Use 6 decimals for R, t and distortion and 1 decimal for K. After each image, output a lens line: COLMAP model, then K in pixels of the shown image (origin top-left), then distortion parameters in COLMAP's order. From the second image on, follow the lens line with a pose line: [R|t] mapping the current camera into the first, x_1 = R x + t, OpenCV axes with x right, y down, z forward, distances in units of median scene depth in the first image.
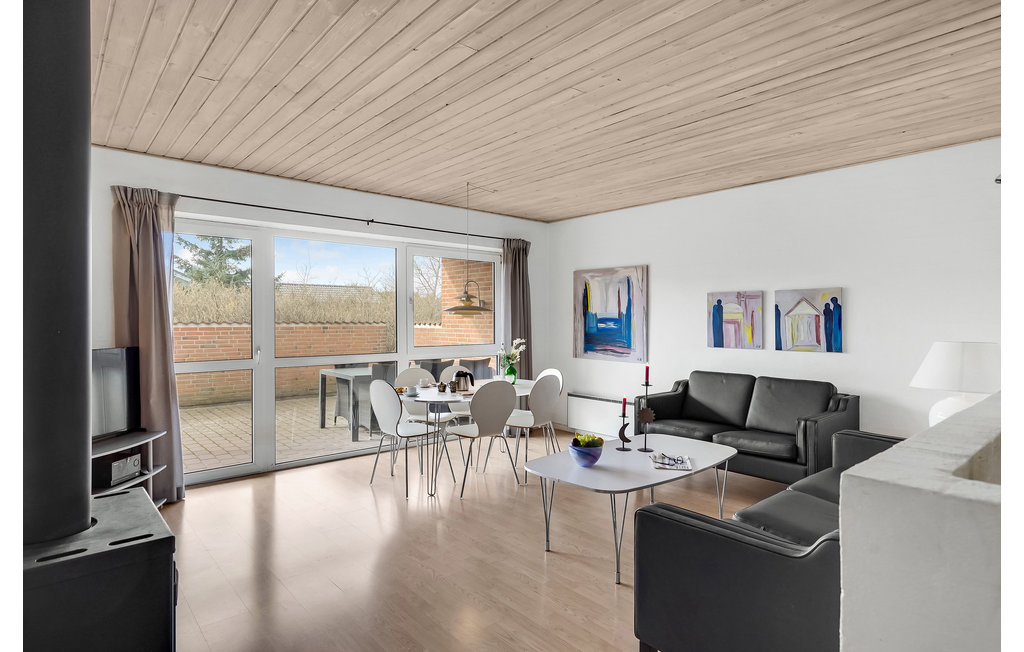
lens RADIAL K [[527.2, 0, 504.0], [0, 527.2, 323.3], [0, 0, 1]] dist [0.005195, -0.000533]
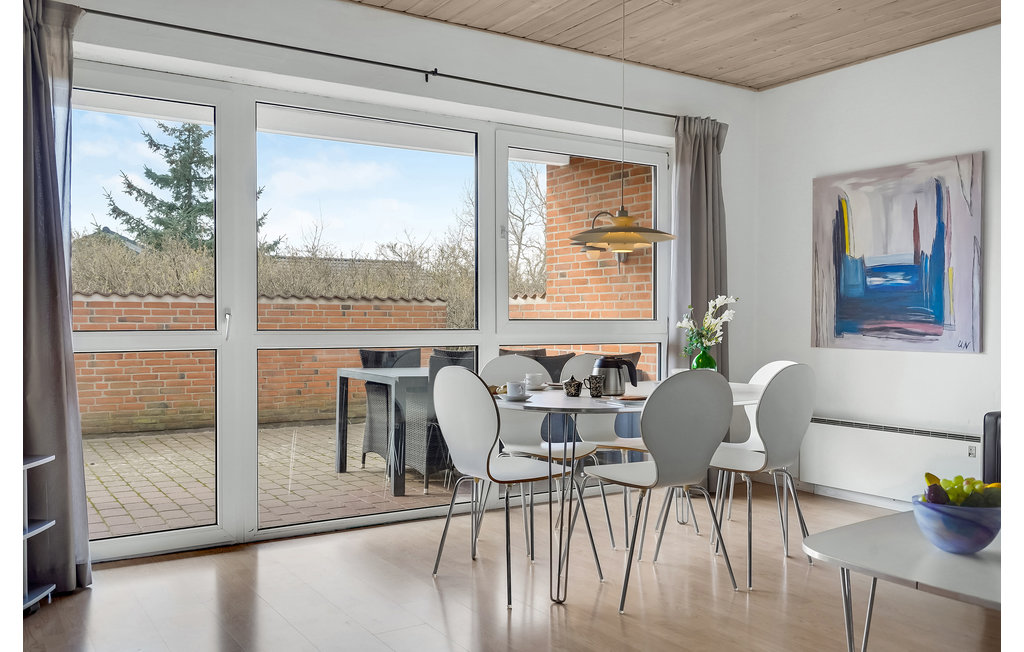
lens RADIAL K [[846.1, 0, 503.8], [0, 846.1, 329.8], [0, 0, 1]] dist [-0.002034, 0.013990]
pose [[0.990086, 0.002853, -0.140432, -0.056425], [-0.002103, 0.999983, 0.005492, 0.050213], [0.140446, -0.005143, 0.990075, 0.158743]]
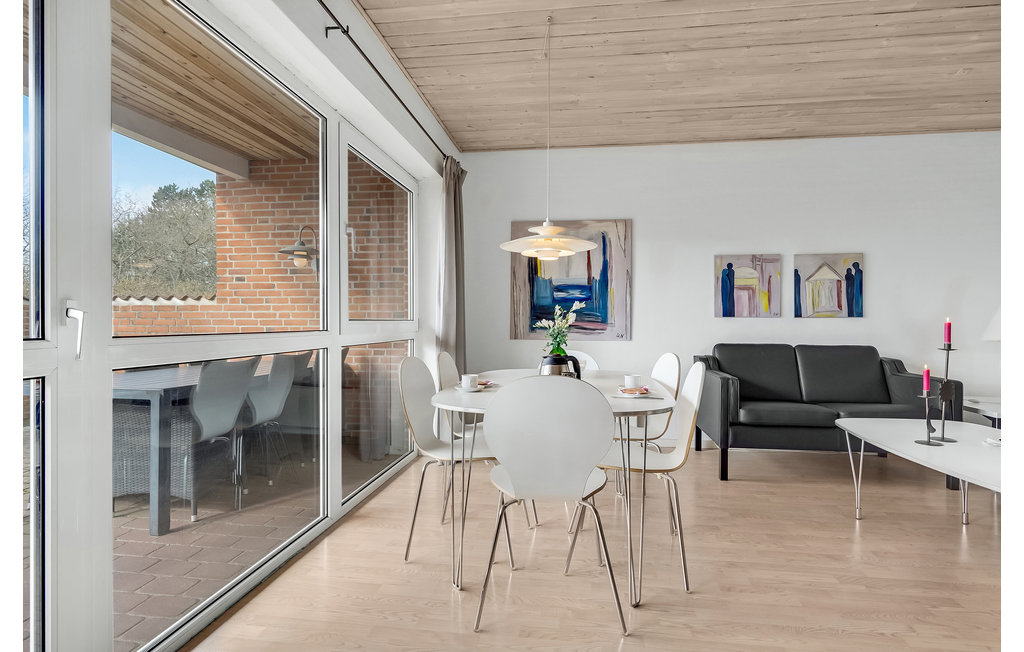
lens RADIAL K [[512.3, 0, 513.1], [0, 512.3, 321.5], [0, 0, 1]] dist [-0.003975, -0.001995]
pose [[0.752594, -0.000501, 0.658484, -0.379745], [0.002605, 0.999994, -0.002217, 0.047399], [-0.658479, 0.003384, 0.752591, 0.517674]]
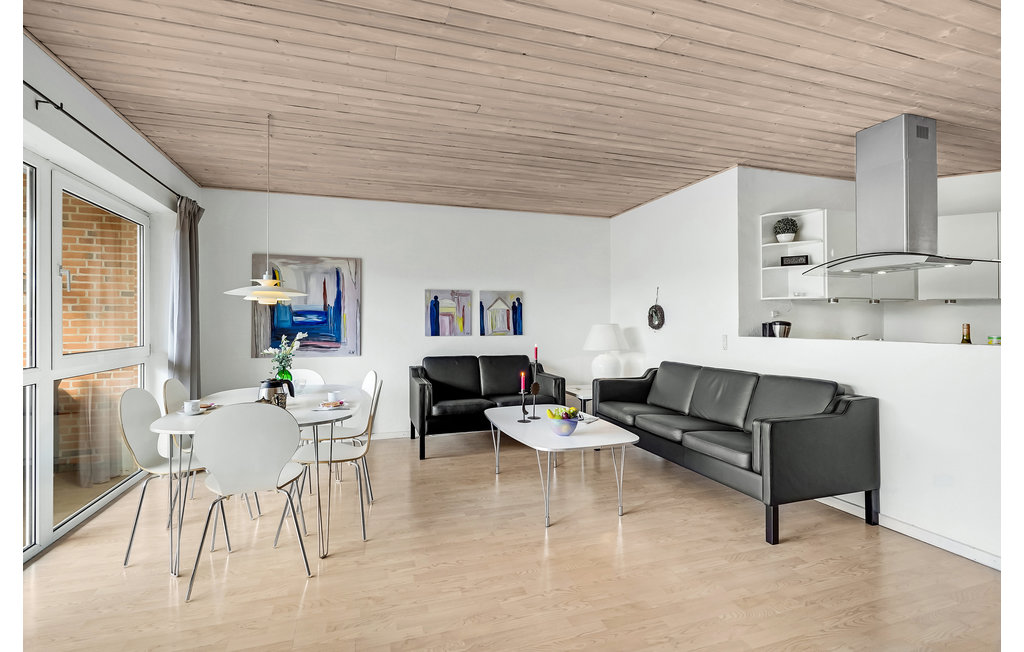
lens RADIAL K [[465.5, 0, 507.5], [0, 465.5, 317.2], [0, 0, 1]] dist [-0.005596, 0.000510]
pose [[0.391406, 0.007477, 0.920188, -0.433409], [0.009437, 0.999882, -0.012138, 0.015280], [-0.920170, 0.013435, 0.391289, 0.385618]]
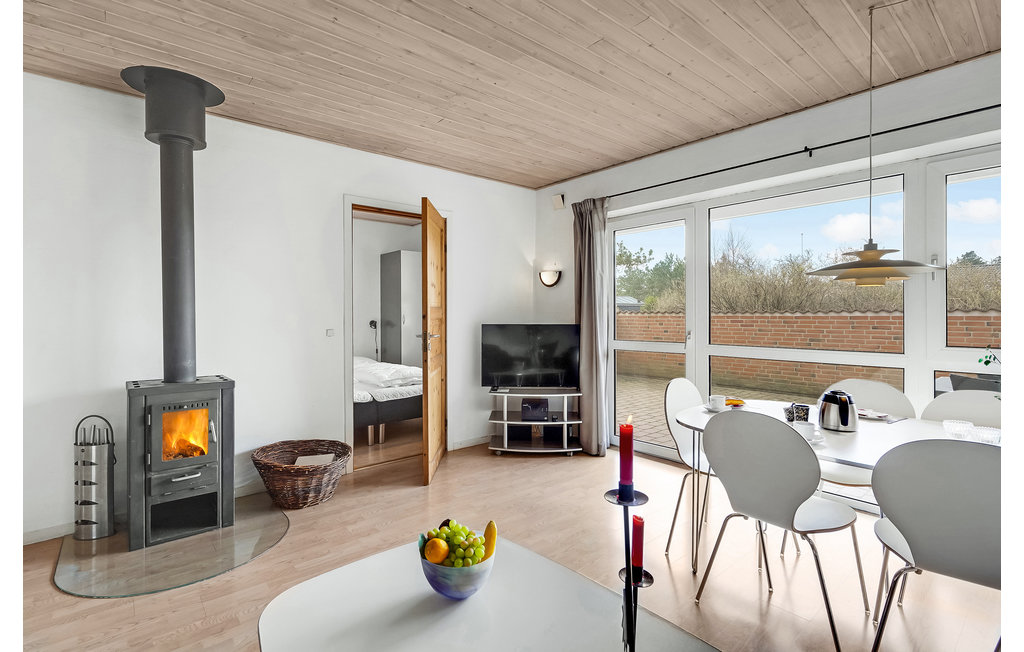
lens RADIAL K [[479.3, 0, 509.5], [0, 479.3, 324.5], [0, 0, 1]] dist [-0.002425, -0.000214]
pose [[0.012050, 0.012456, -0.999850, 0.316662], [-0.000320, 0.999922, 0.012453, 0.018261], [0.999927, 0.000170, 0.012053, 0.547986]]
